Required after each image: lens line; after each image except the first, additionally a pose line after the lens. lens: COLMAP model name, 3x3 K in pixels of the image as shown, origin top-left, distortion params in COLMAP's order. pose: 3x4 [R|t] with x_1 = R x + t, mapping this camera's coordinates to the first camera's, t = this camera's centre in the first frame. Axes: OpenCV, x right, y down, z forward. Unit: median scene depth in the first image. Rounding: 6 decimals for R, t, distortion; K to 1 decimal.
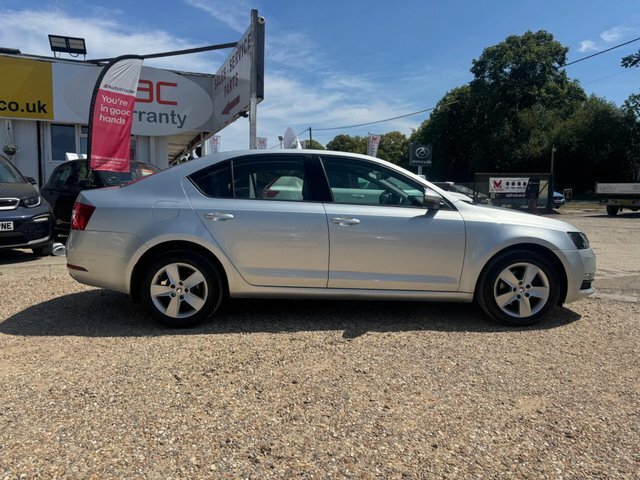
lens RADIAL K [[523.4, 0, 323.1], [0, 523.4, 240.1], [0, 0, 1]] dist [0.011961, 0.008474]
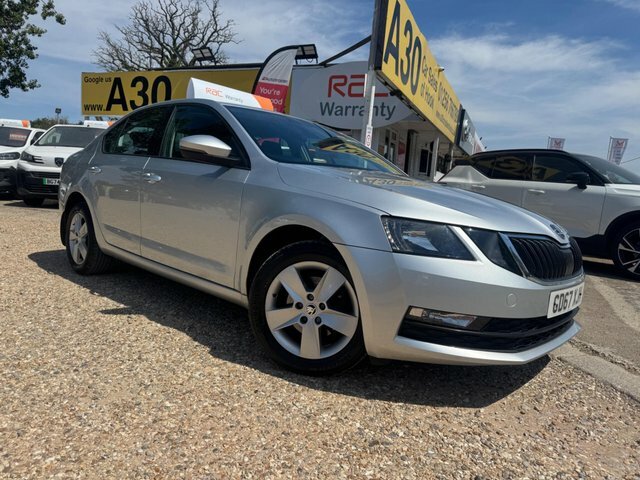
lens RADIAL K [[523.4, 0, 323.1], [0, 523.4, 240.1], [0, 0, 1]] dist [0.011961, 0.008474]
pose [[0.636326, 0.101583, -0.764703, 0.500128], [-0.141834, 0.989799, 0.013461, 0.007339], [0.758269, 0.099895, 0.644243, 0.396579]]
